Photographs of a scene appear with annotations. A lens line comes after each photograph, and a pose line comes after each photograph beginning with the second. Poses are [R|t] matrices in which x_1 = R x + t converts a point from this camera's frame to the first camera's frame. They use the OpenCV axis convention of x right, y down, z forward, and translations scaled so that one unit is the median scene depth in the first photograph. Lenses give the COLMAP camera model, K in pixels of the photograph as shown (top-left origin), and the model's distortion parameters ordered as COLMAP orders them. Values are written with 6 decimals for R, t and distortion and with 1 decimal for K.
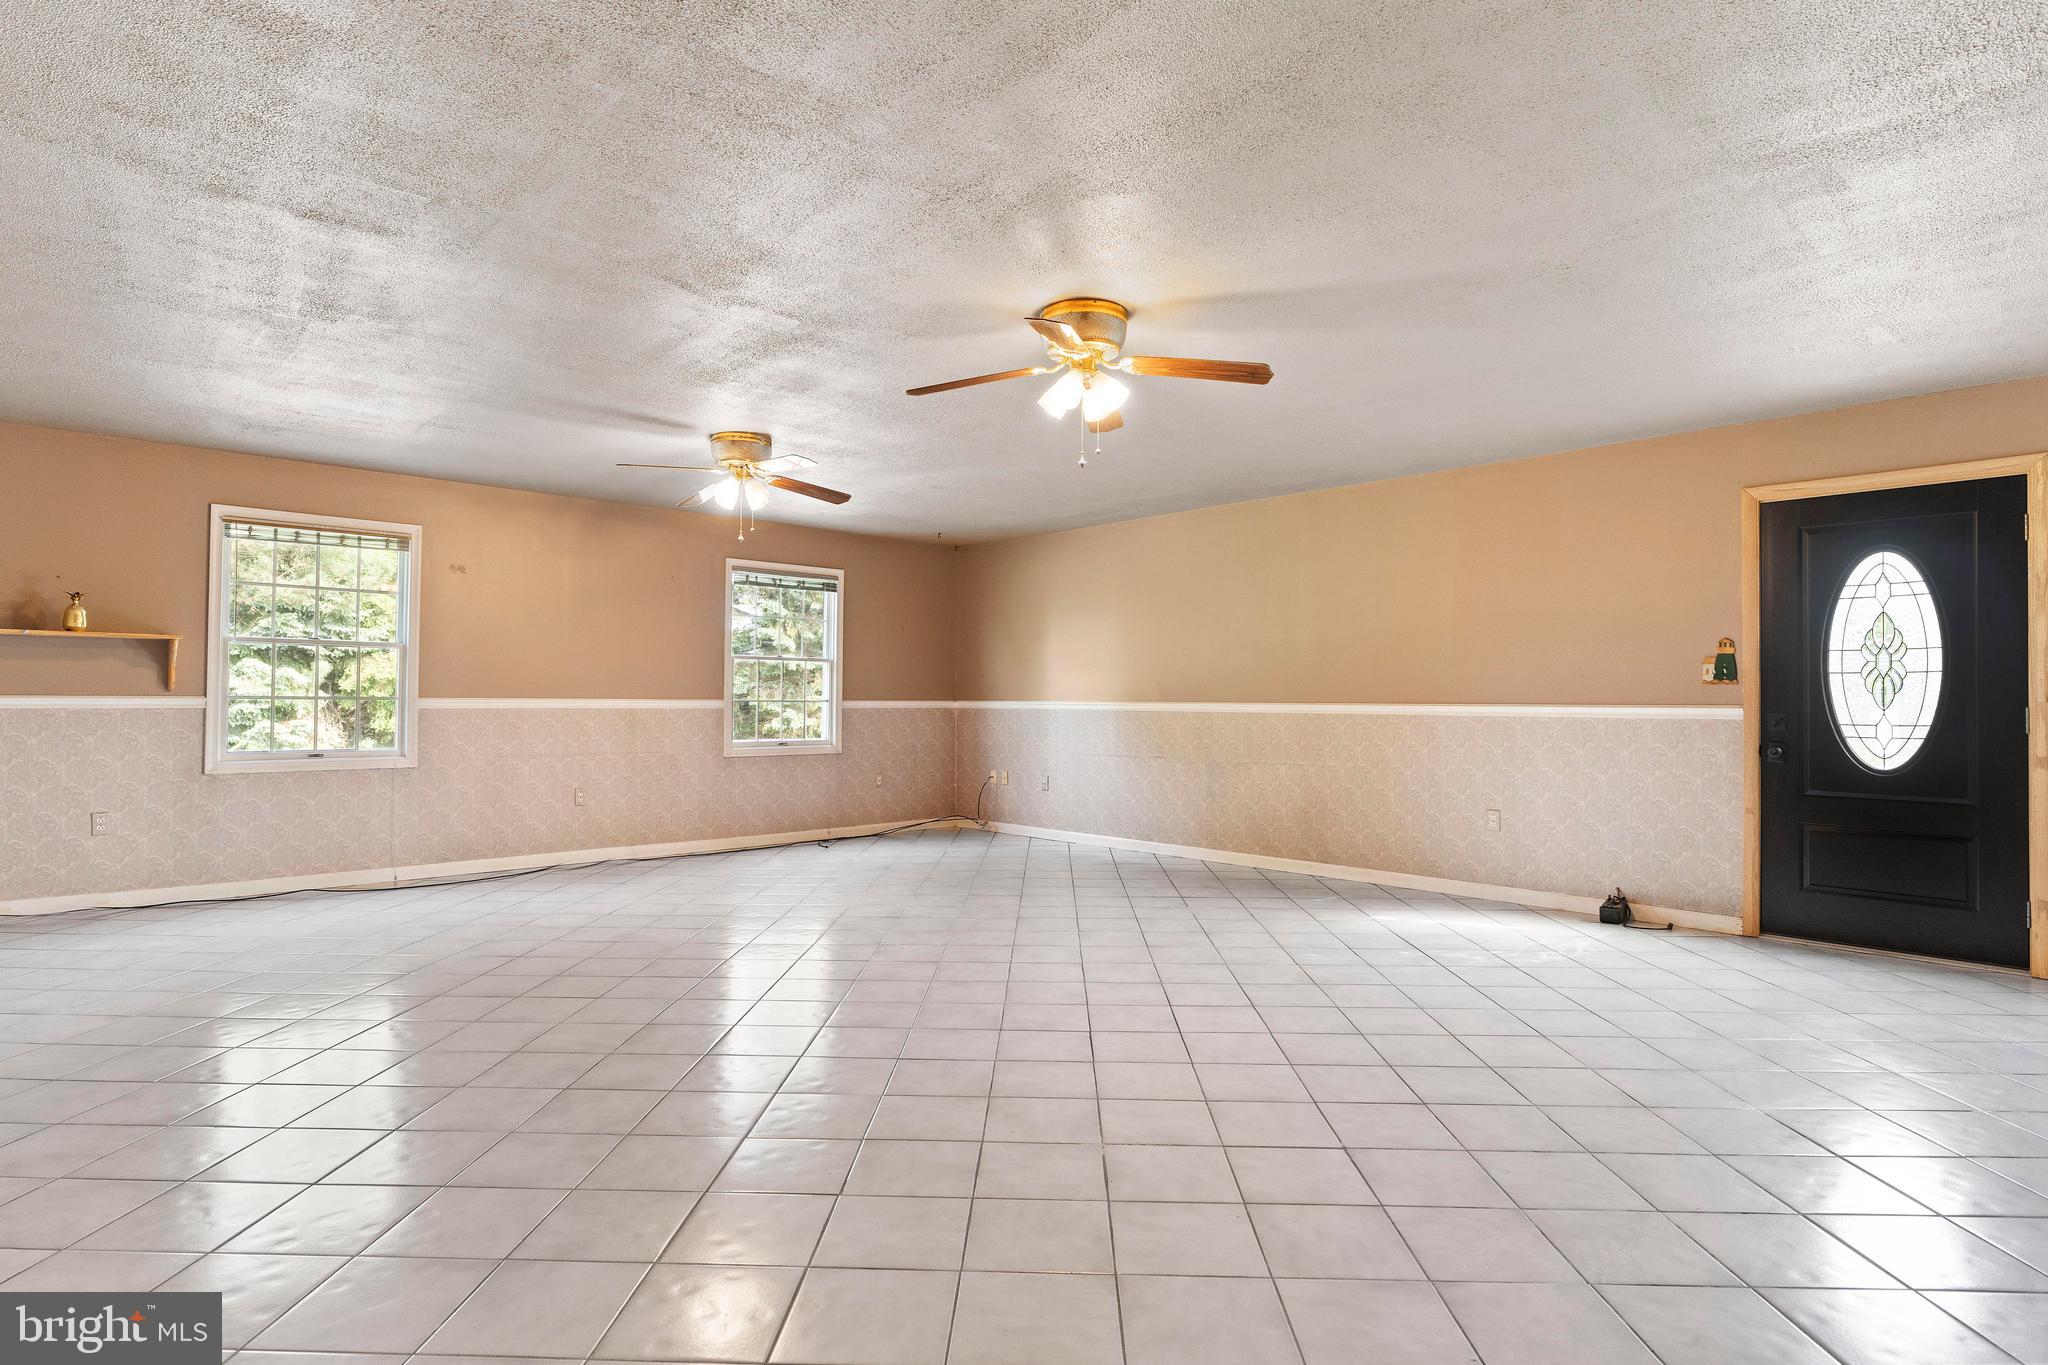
lens RADIAL K [[1061.0, 0, 1015.8], [0, 1061.0, 691.4], [0, 0, 1]] dist [0.000389, 0.000038]
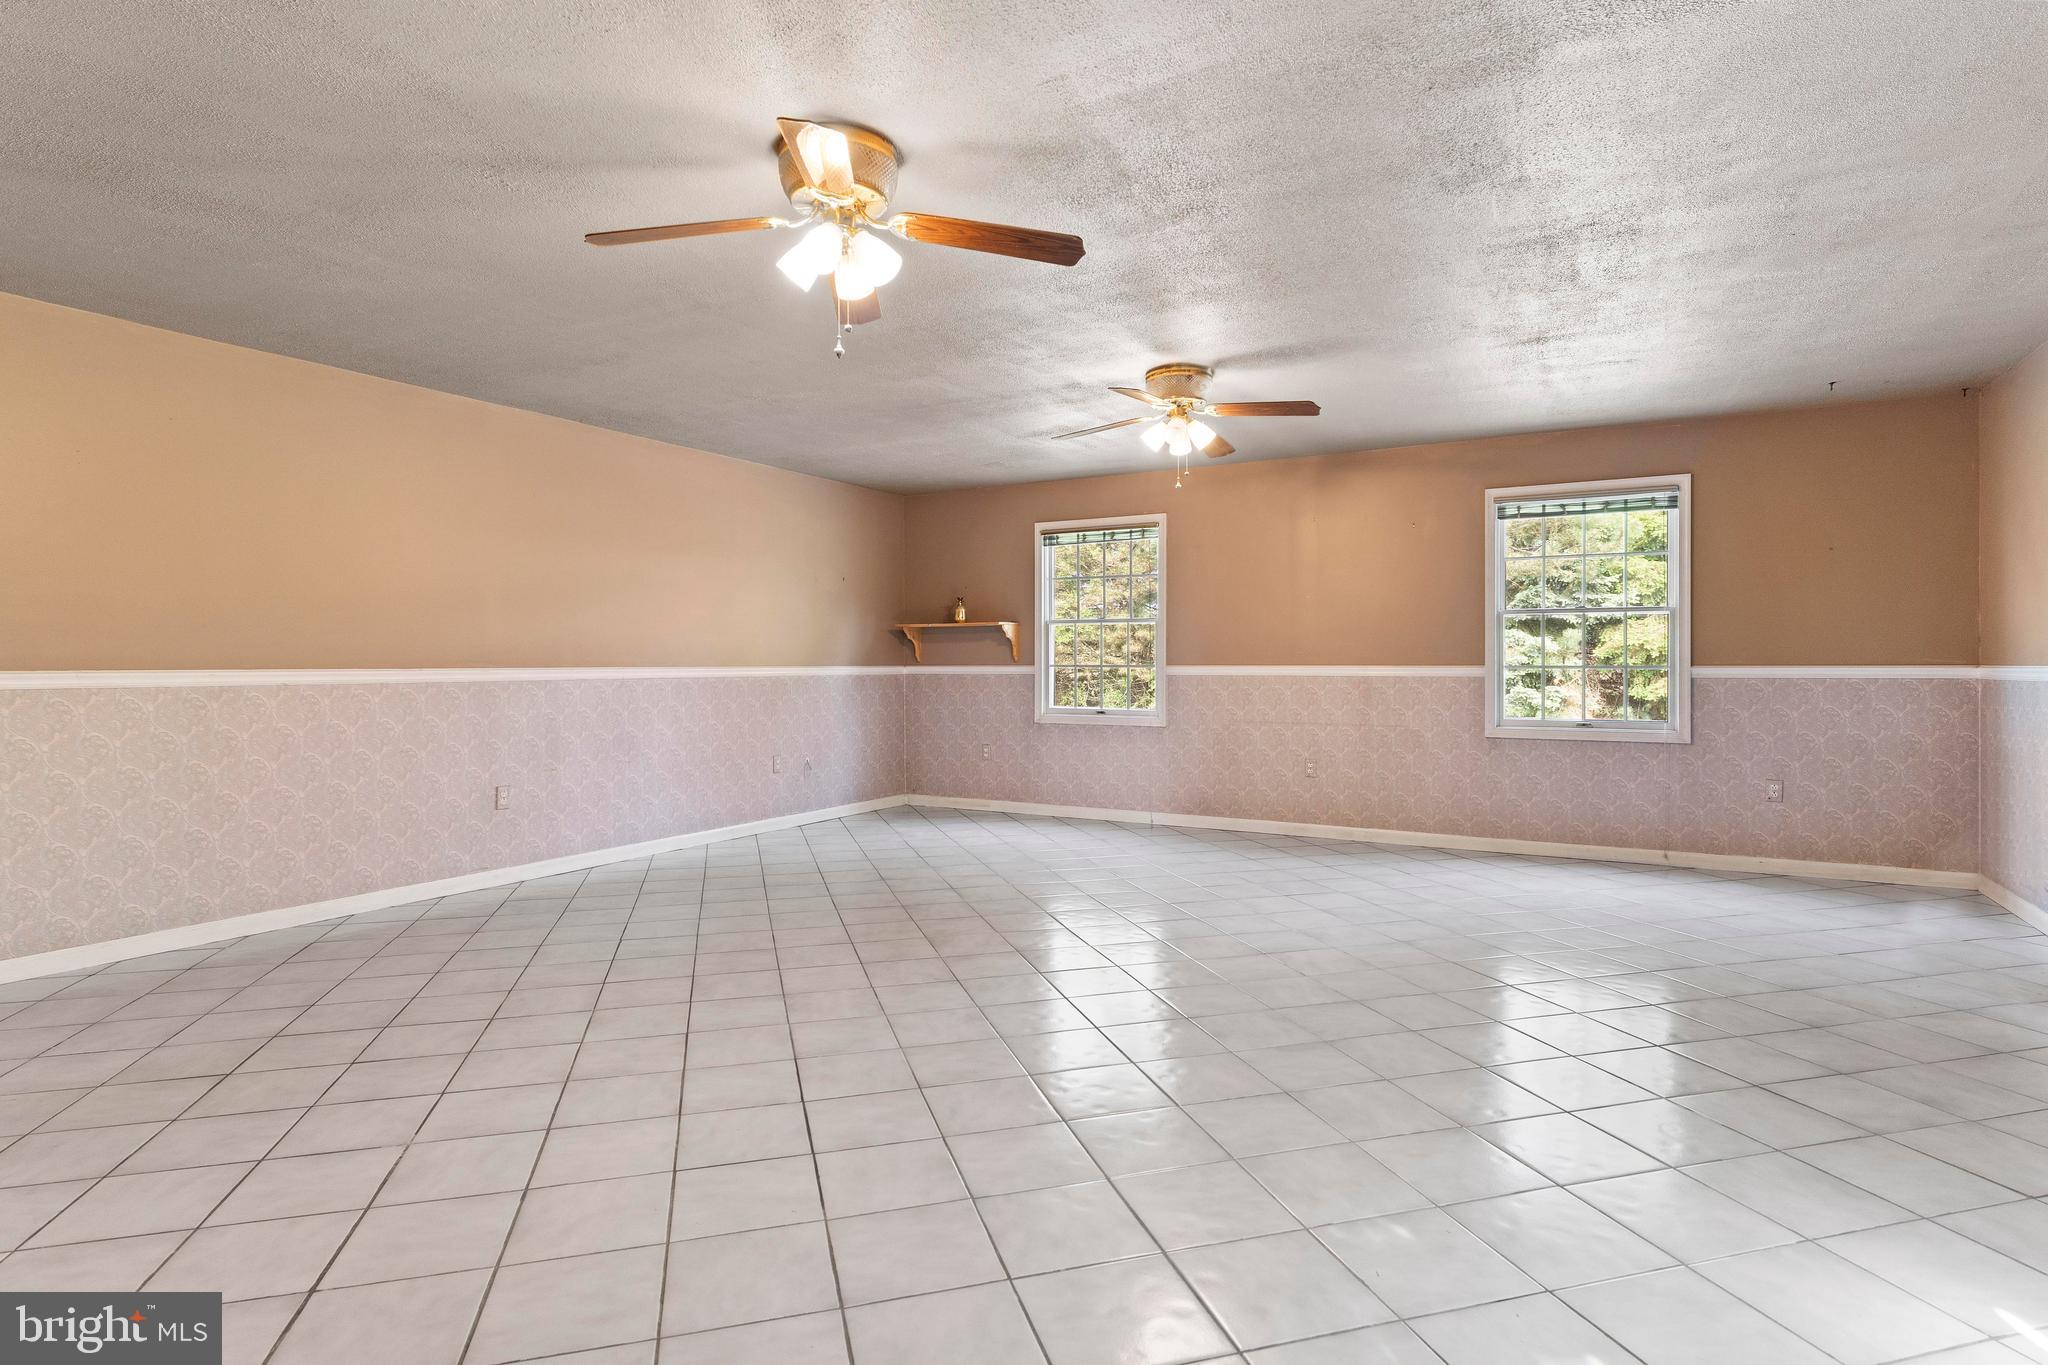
lens RADIAL K [[1061.0, 0, 1002.6], [0, 1061.0, 638.6], [0, 0, 1]] dist [0.000389, 0.000038]
pose [[0.298635, -0.028648, -0.953937, 0.164340], [0.010566, 0.999587, -0.026712, 0.002175], [0.954309, -0.002102, 0.298815, 0.175791]]
